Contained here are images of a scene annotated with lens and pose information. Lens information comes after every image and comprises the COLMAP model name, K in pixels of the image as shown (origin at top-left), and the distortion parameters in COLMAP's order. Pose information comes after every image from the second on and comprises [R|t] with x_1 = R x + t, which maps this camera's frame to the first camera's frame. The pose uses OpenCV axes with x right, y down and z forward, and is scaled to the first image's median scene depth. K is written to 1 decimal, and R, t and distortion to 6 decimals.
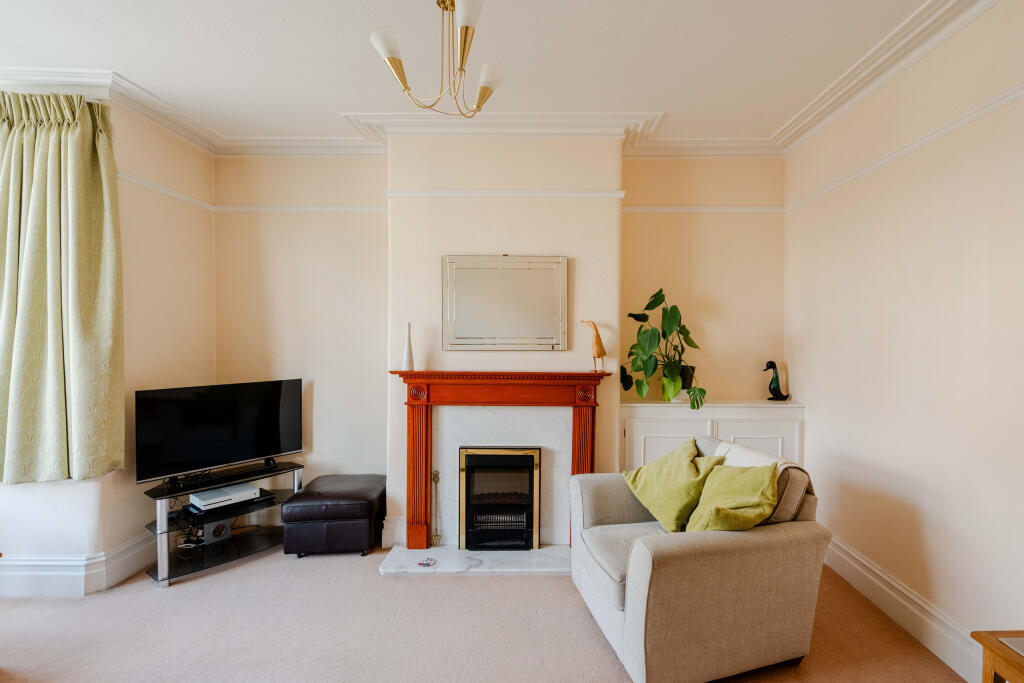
lens RADIAL K [[488.0, 0, 544.7], [0, 488.0, 340.9], [0, 0, 1]] dist [0.000813, 0.000192]
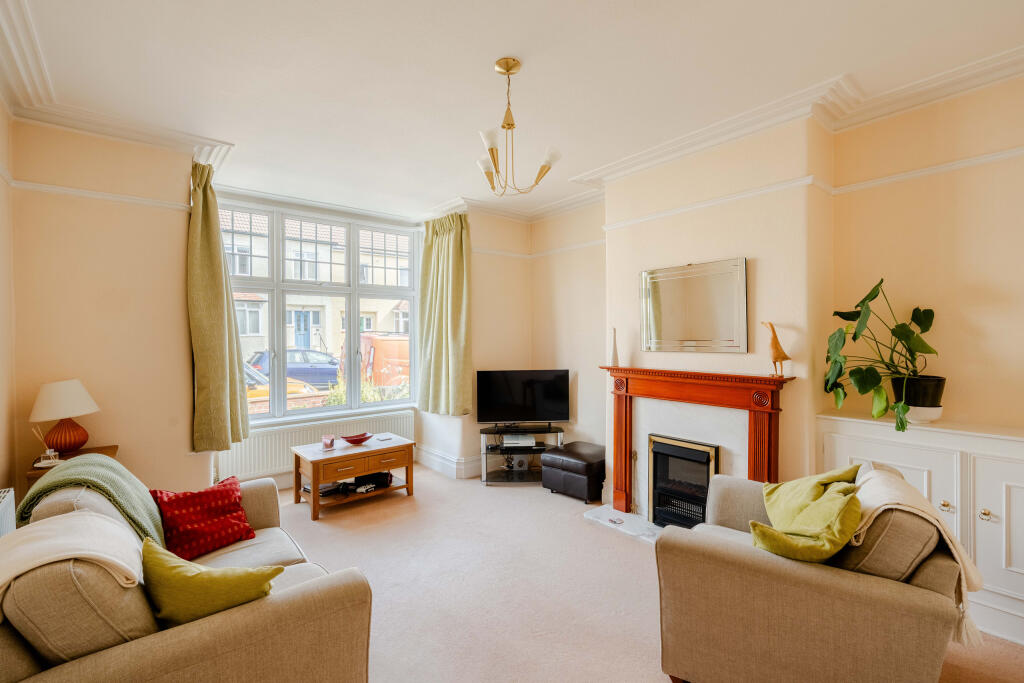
lens RADIAL K [[461.8, 0, 511.8], [0, 461.8, 336.0], [0, 0, 1]] dist [-0.000115, -0.000078]
pose [[0.623843, -0.008556, -0.781503, 0.488607], [-0.000427, 0.999936, -0.011288, -0.004168], [0.781550, 0.007376, 0.623800, 0.050132]]
